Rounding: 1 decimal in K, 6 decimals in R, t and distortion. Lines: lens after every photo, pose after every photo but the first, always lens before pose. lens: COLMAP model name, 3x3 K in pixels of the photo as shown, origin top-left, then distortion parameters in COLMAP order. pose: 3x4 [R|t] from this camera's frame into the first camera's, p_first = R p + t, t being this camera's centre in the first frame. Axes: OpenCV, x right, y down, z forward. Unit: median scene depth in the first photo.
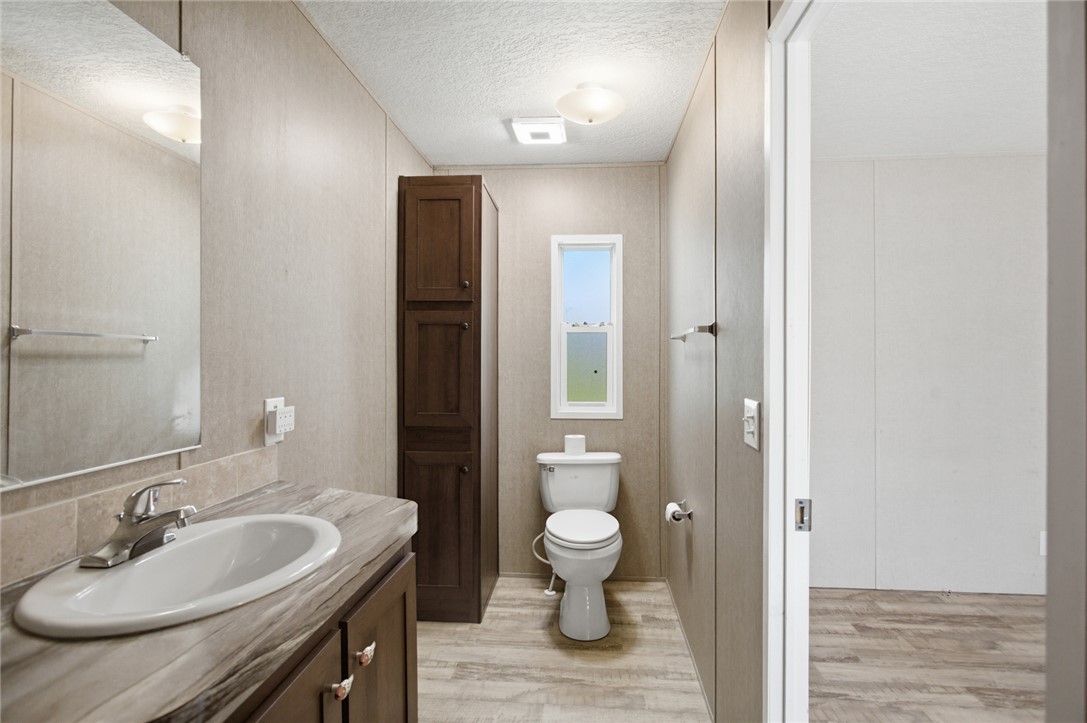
lens RADIAL K [[524.6, 0, 543.5], [0, 524.6, 361.5], [0, 0, 1]] dist [-0.001445, -0.000390]
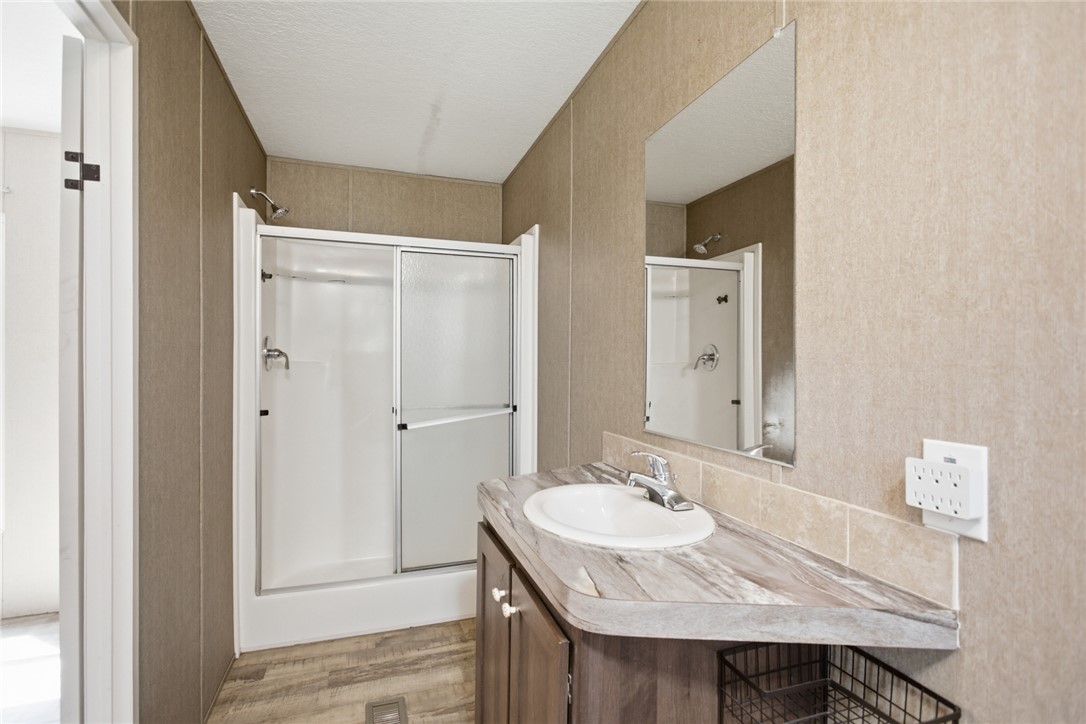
lens RADIAL K [[528.8, 0, 540.8], [0, 528.8, 361.3], [0, 0, 1]] dist [-0.005667, 0.000055]
pose [[-0.917972, -0.004518, -0.396618, 0.055049], [-0.005400, 0.999985, 0.001106, -0.006684], [0.396607, 0.003157, -0.917983, 1.596173]]
